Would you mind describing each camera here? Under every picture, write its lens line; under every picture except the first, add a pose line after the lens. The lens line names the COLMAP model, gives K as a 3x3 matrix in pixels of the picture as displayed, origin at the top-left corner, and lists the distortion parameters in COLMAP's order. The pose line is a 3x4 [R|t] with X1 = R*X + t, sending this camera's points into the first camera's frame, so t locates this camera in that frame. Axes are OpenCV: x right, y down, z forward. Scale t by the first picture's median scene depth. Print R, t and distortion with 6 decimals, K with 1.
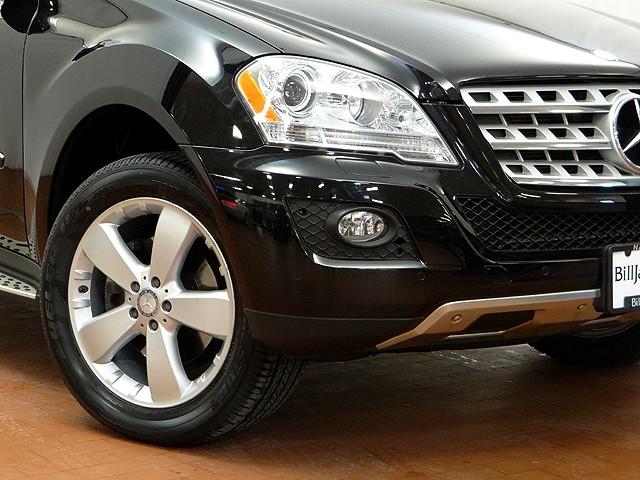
lens RADIAL K [[1451.2, 0, 320.0], [0, 1451.2, 240.0], [0, 0, 1]] dist [-0.019240, 0.242104]
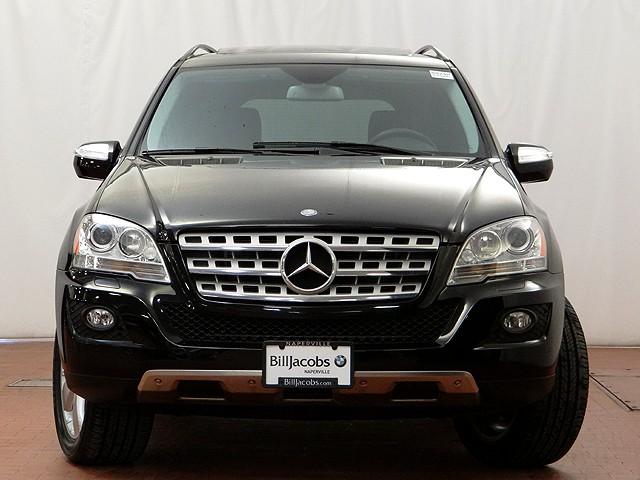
lens RADIAL K [[1627.3, 0, 320.0], [0, 1627.3, 240.0], [0, 0, 1]] dist [-0.065331, -0.325726]
pose [[0.807727, -0.001732, -0.589554, 1.194499], [-0.071910, 0.992240, -0.101436, 0.064528], [0.585155, 0.124328, 0.801334, -0.292143]]
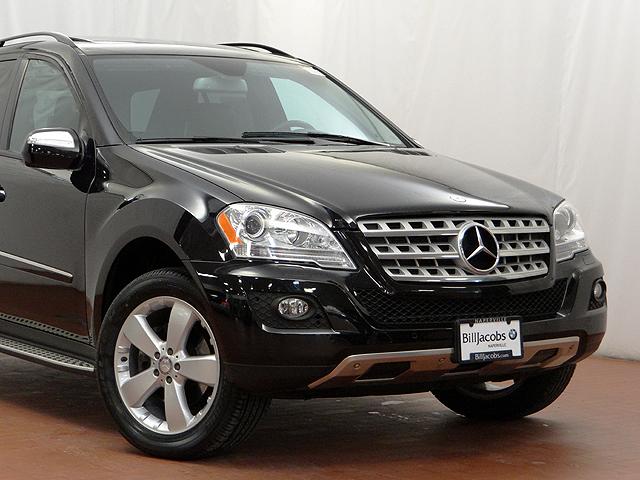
lens RADIAL K [[1451.2, 0, 320.0], [0, 1451.2, 240.0], [0, 0, 1]] dist [-0.019240, 0.242104]
pose [[0.998780, -0.020821, -0.044767, 0.121265], [0.015923, 0.994121, -0.107099, 0.081977], [0.046733, 0.106256, 0.993240, -0.553309]]
